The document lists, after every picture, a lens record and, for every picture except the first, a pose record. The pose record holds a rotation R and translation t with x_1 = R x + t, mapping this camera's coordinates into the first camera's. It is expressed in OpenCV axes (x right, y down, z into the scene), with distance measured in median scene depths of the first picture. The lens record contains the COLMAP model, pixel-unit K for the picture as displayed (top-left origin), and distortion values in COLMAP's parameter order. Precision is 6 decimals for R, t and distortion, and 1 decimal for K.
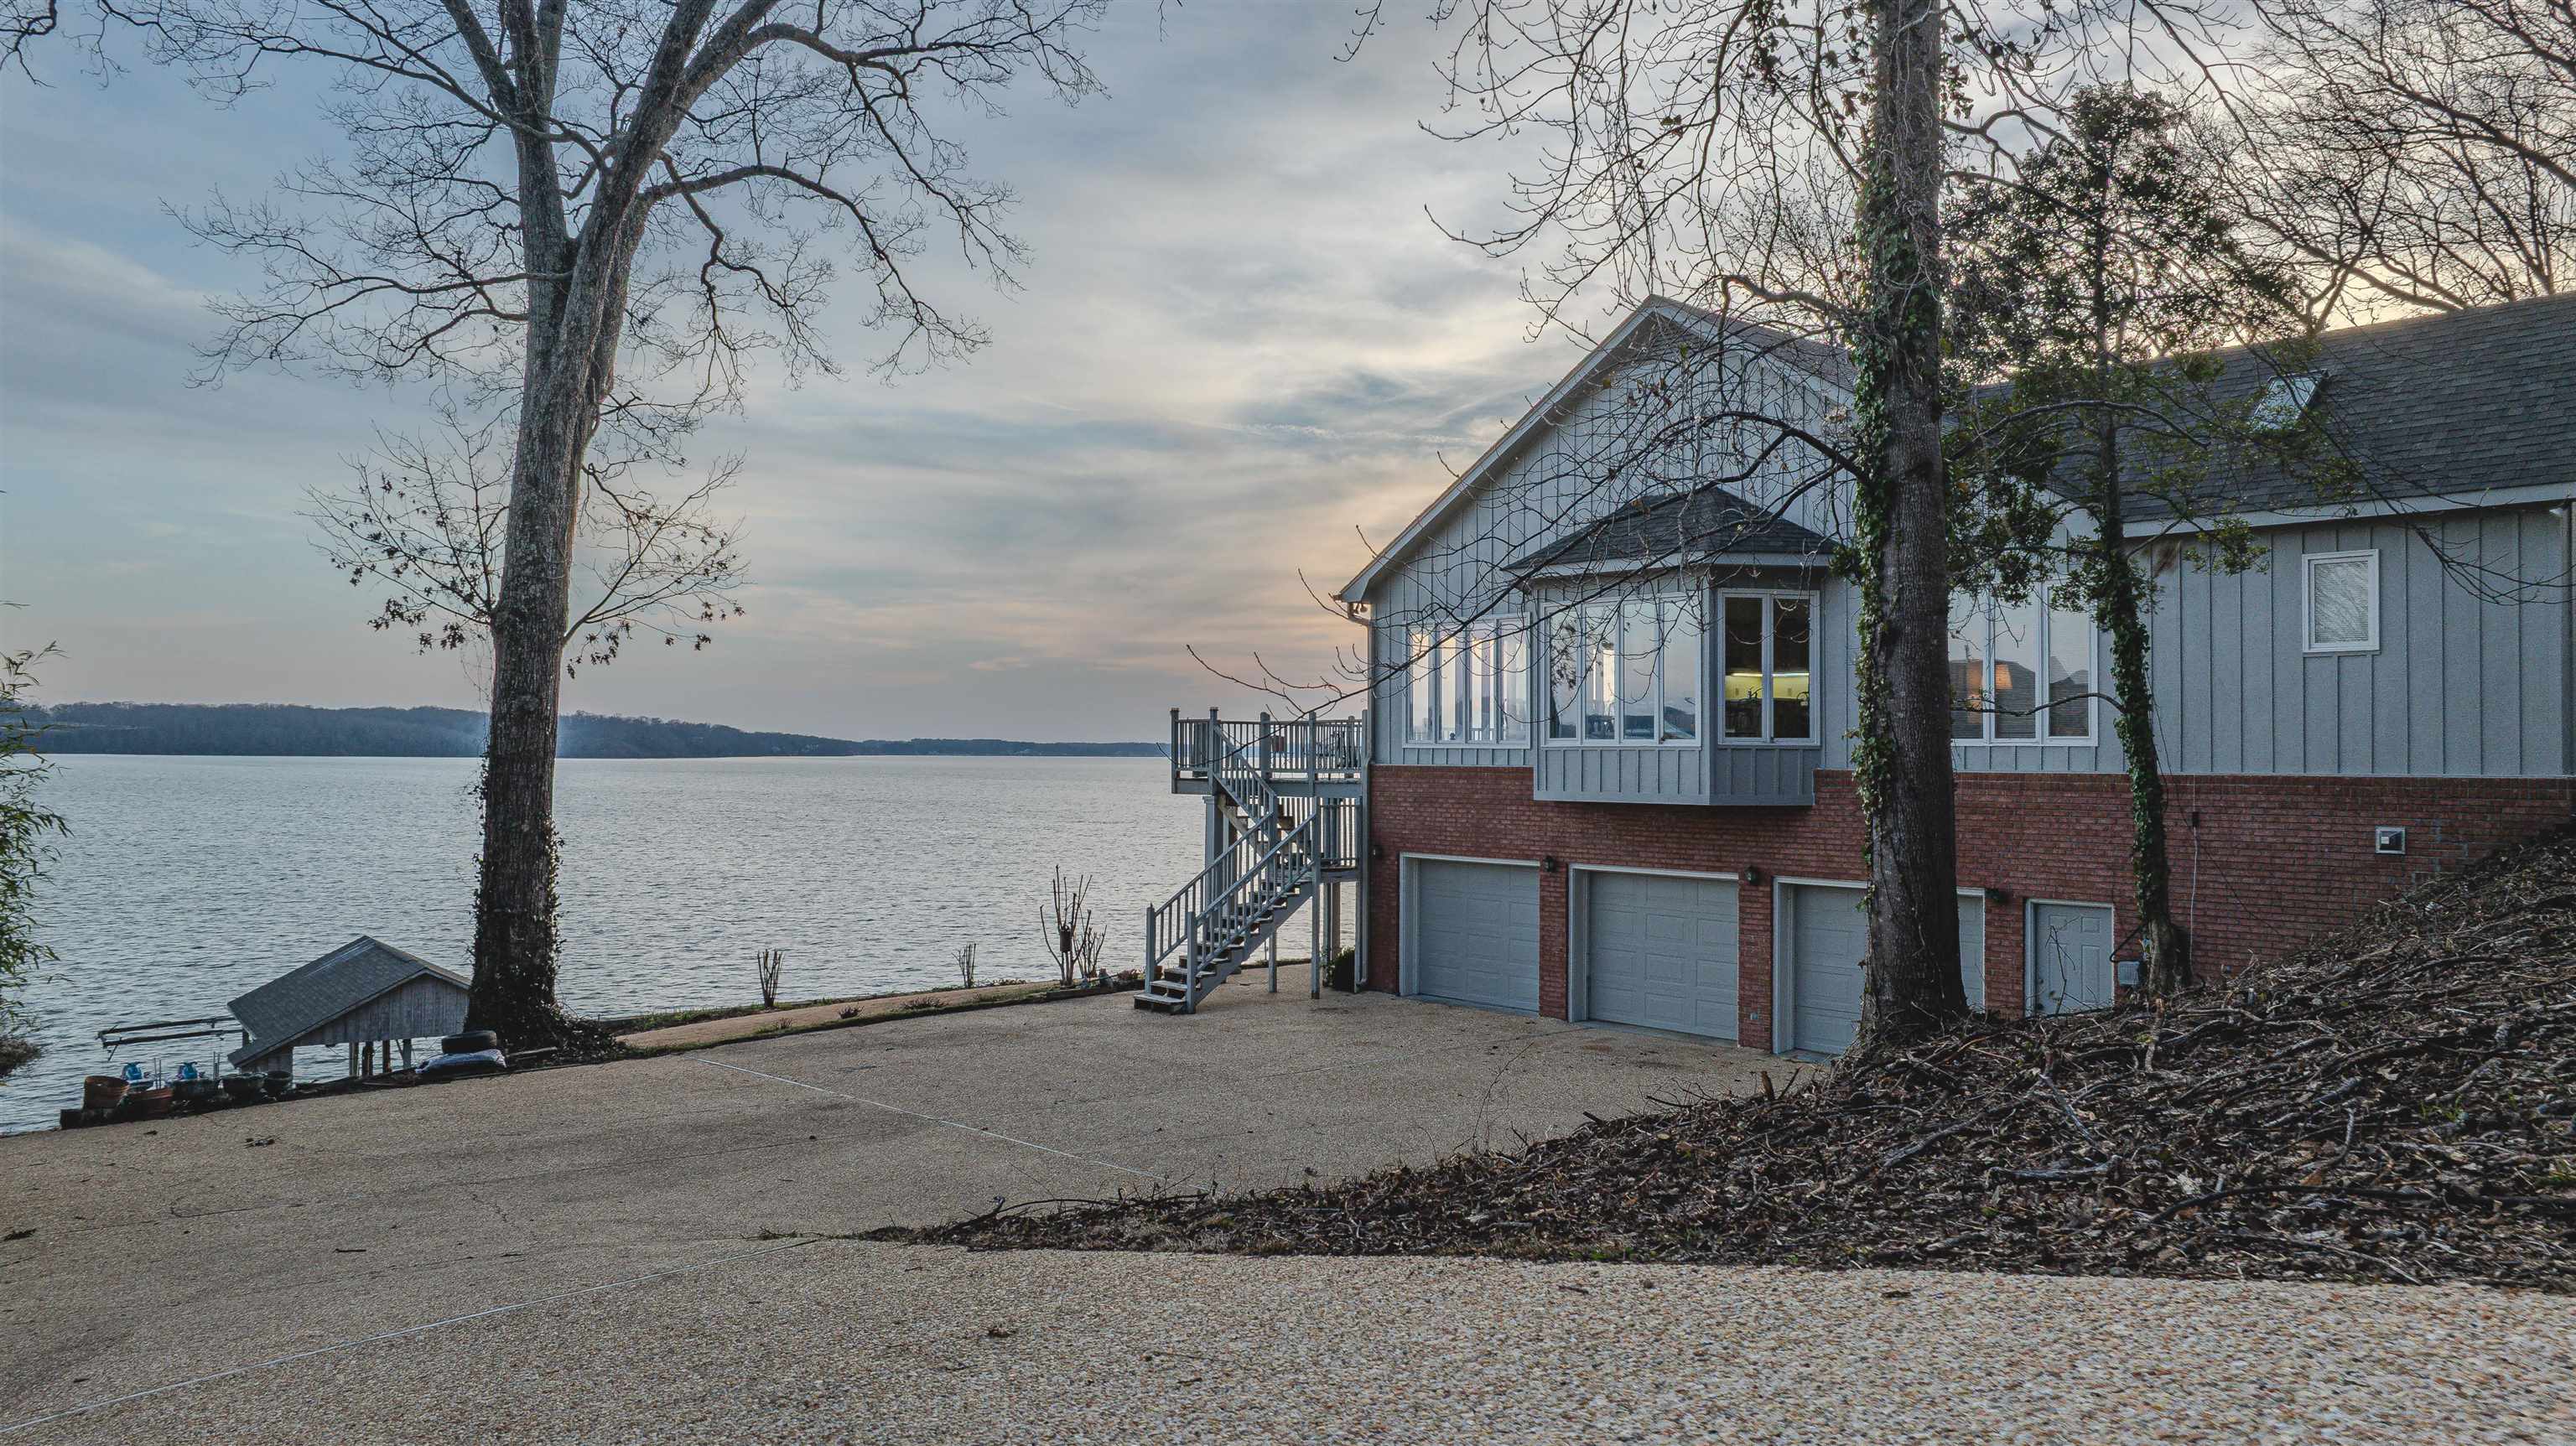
lens RADIAL K [[1856.1, 0, 1288.0], [0, 1856.1, 723.0], [0, 0, 1]] dist [-0.029310, 0.000113]
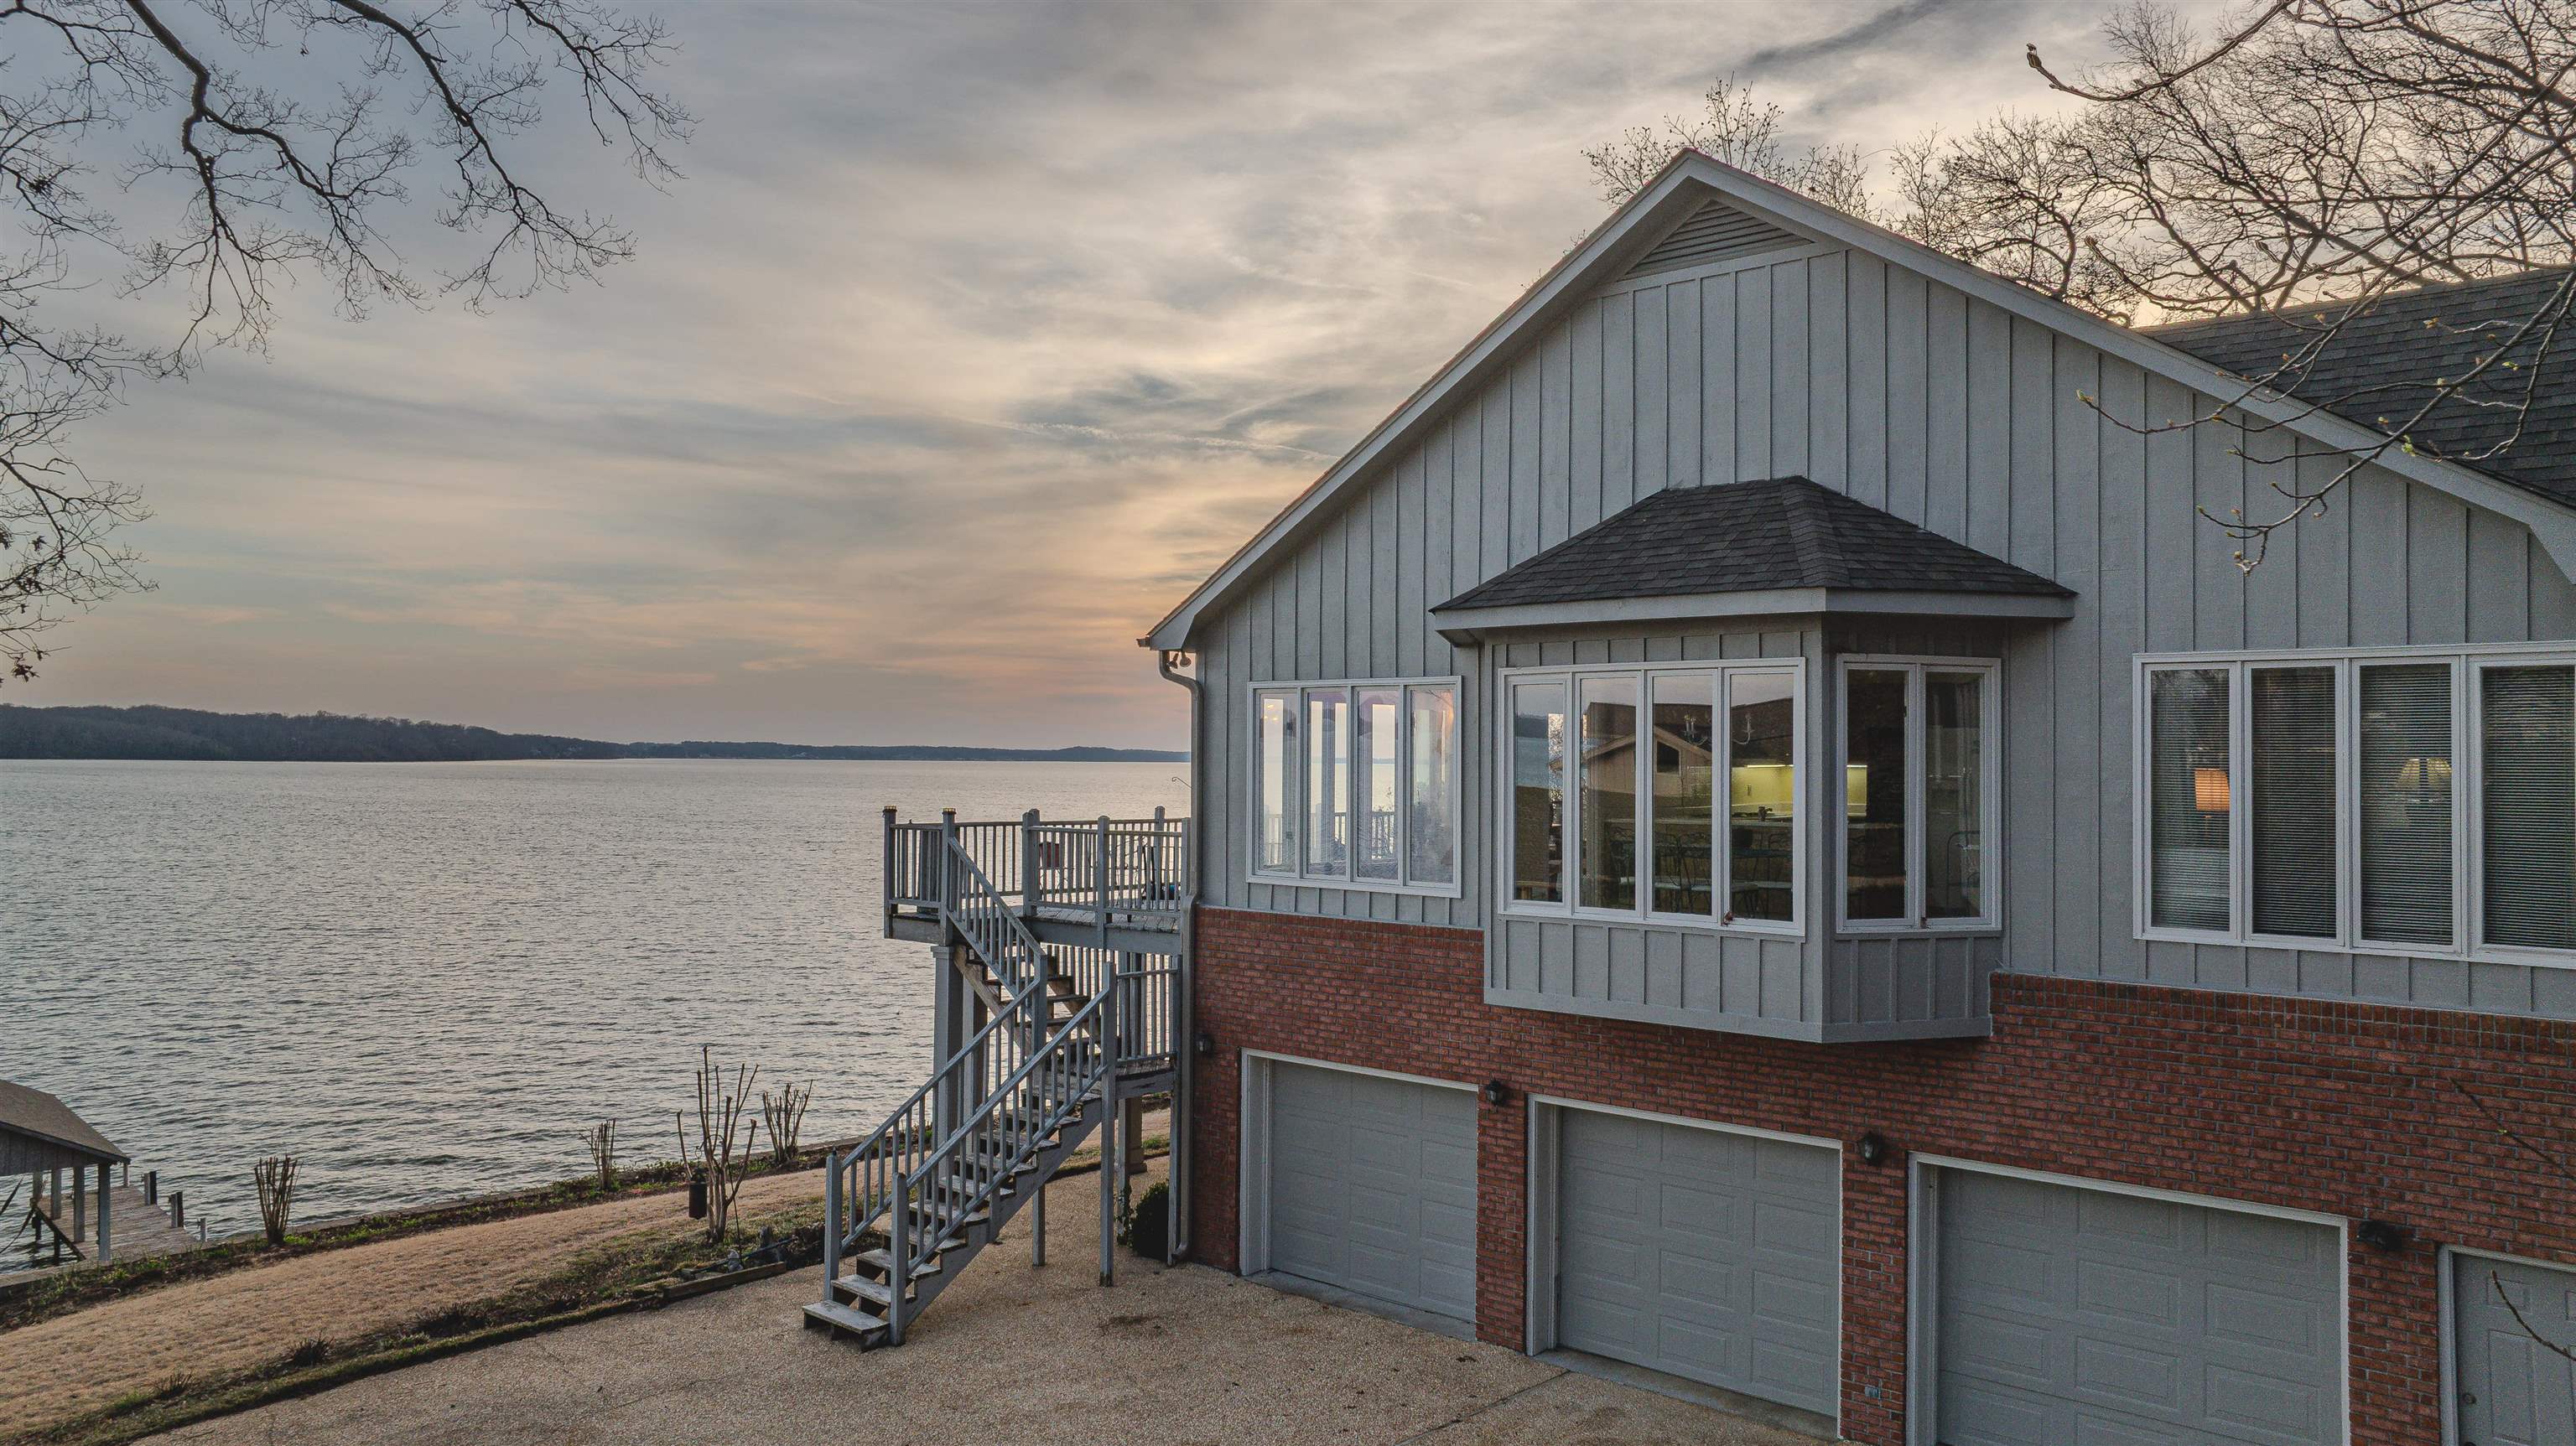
lens RADIAL K [[1871.0, 0, 1288.0], [0, 1871.0, 723.0], [0, 0, 1]] dist [-0.042886, 0.060539]
pose [[0.992900, 0.005206, 0.118834, -0.000434], [-0.004928, 0.999984, -0.002632, -0.039606], [-0.118846, 0.002028, 0.992911, 0.364809]]
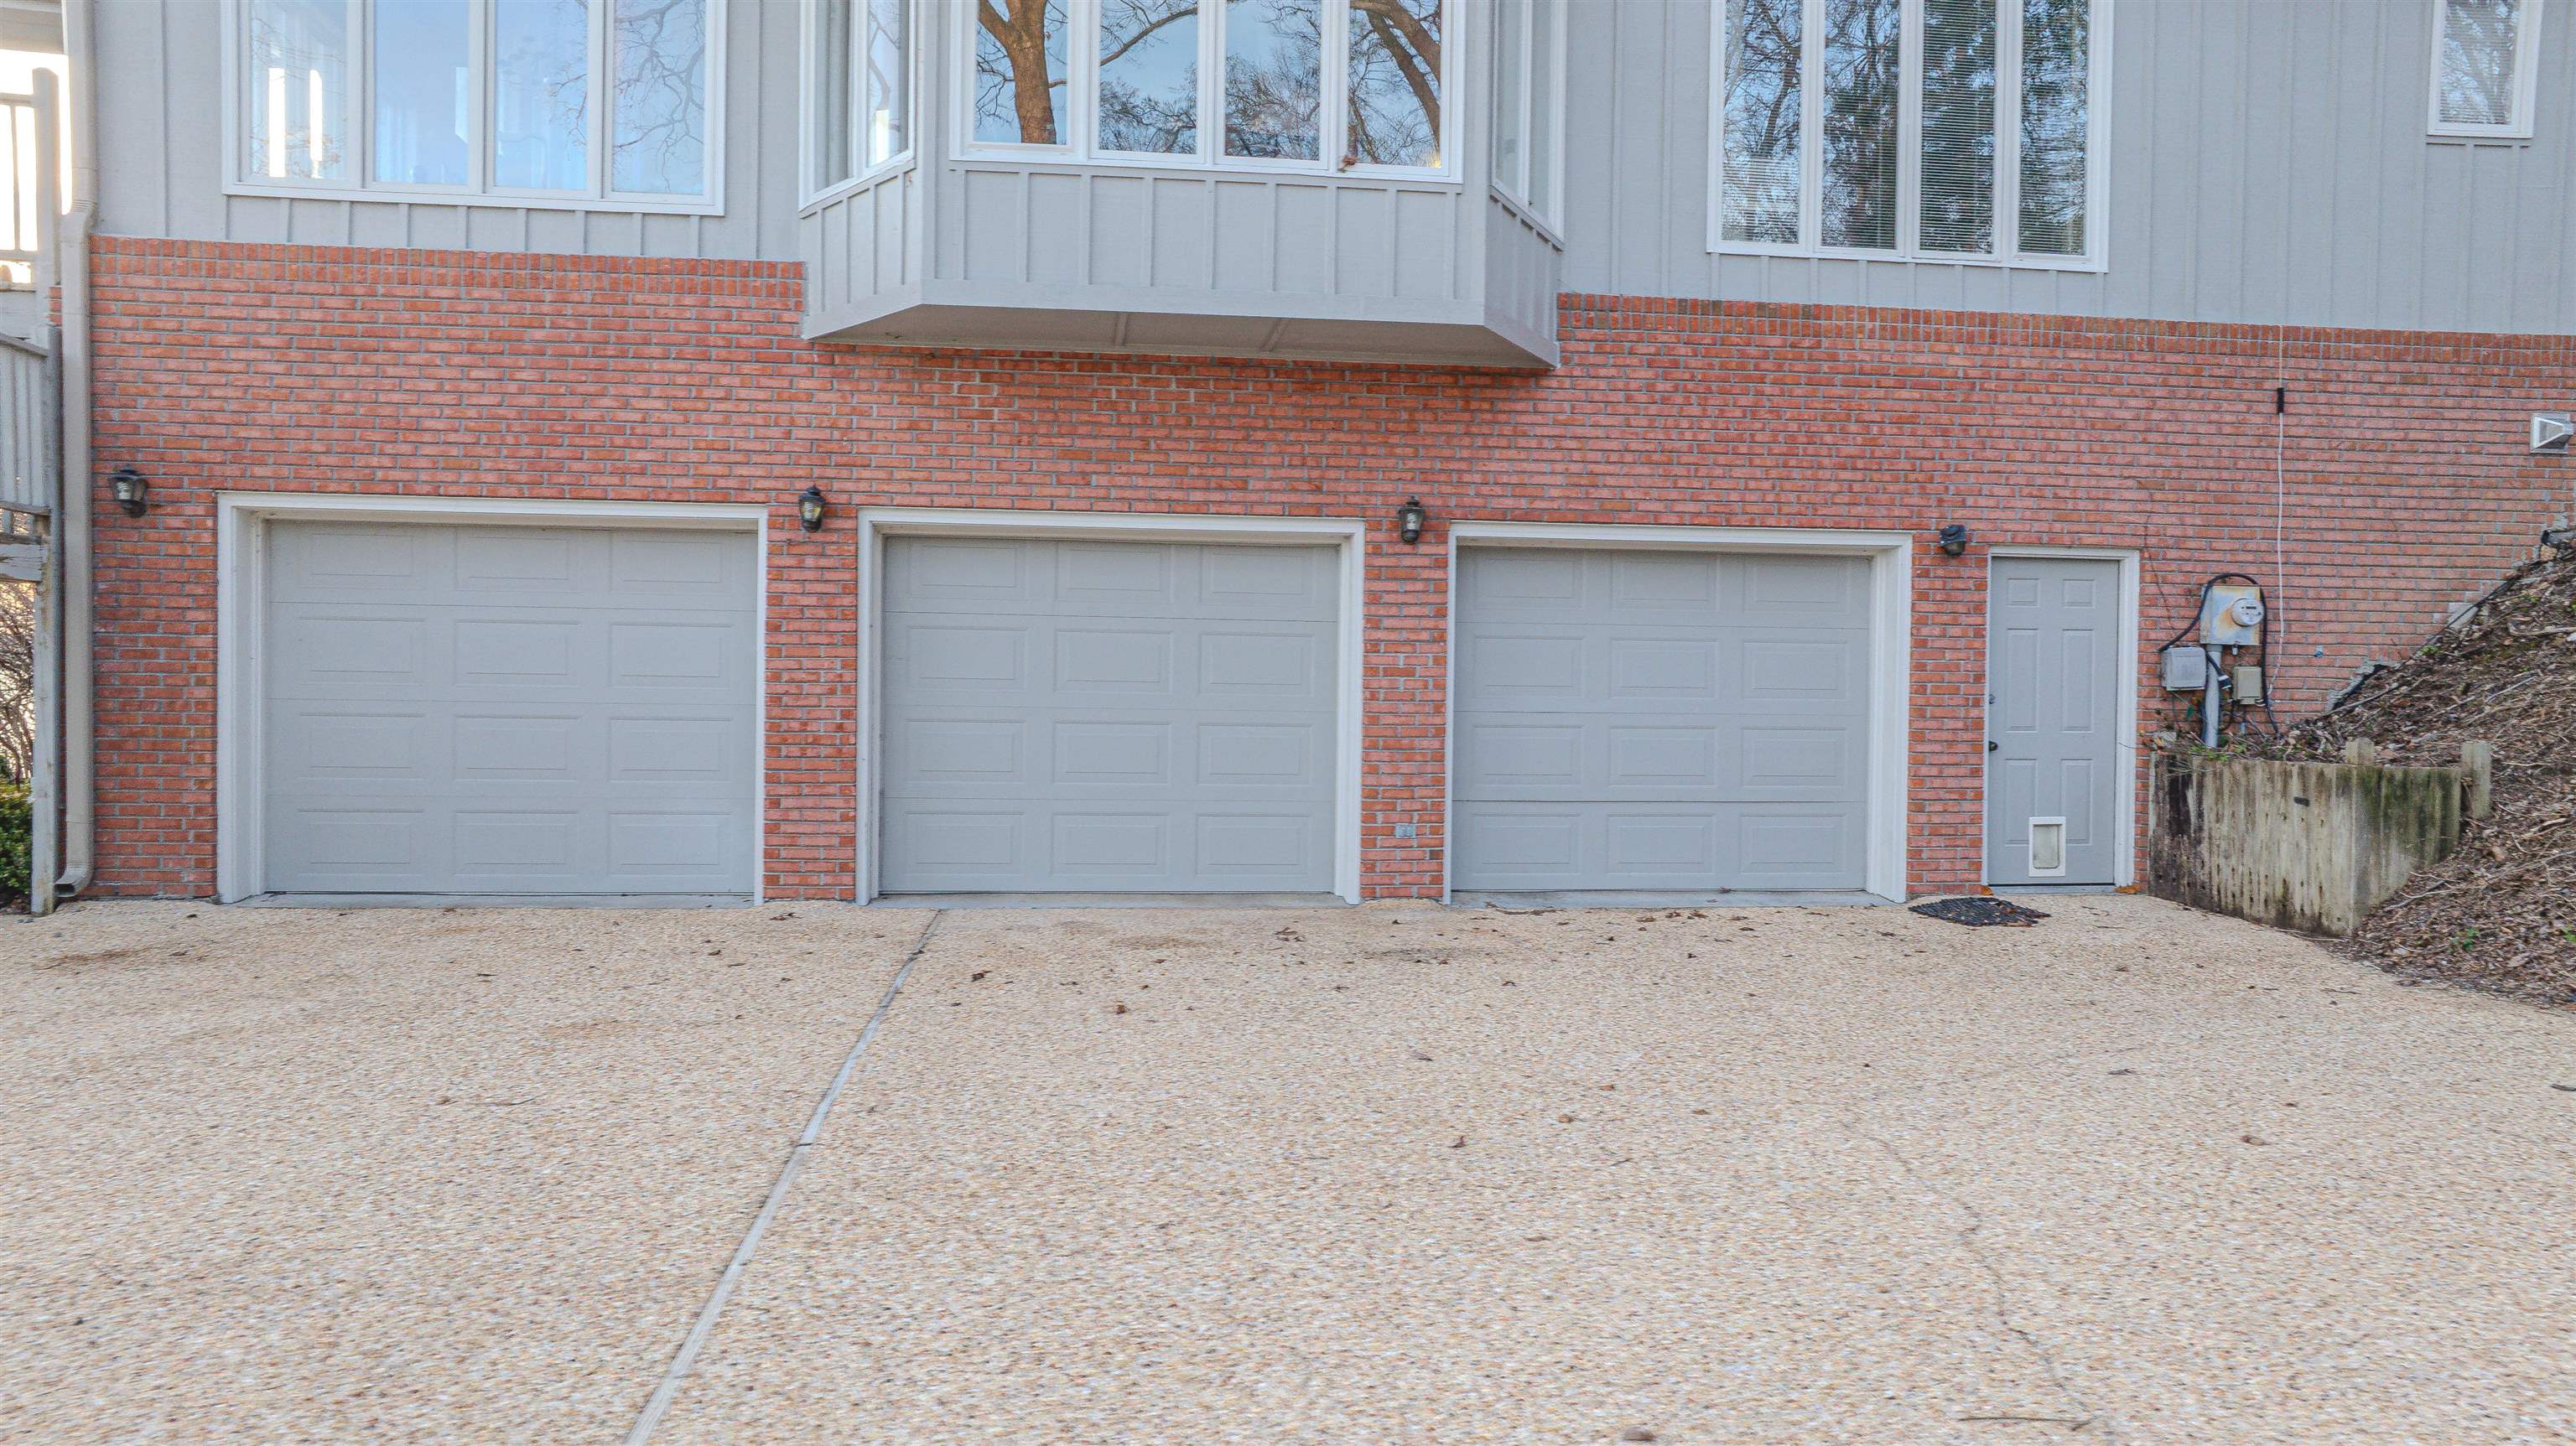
lens RADIAL K [[1872.9, 0, 1266.7], [0, 1872.9, 725.0], [0, 0, 1]] dist [-0.030238, 0.048390]
pose [[0.550843, -0.039532, 0.833672, -0.127252], [-0.026140, 0.997570, 0.064576, 0.085533], [-0.834199, -0.057364, 0.548472, 0.637274]]
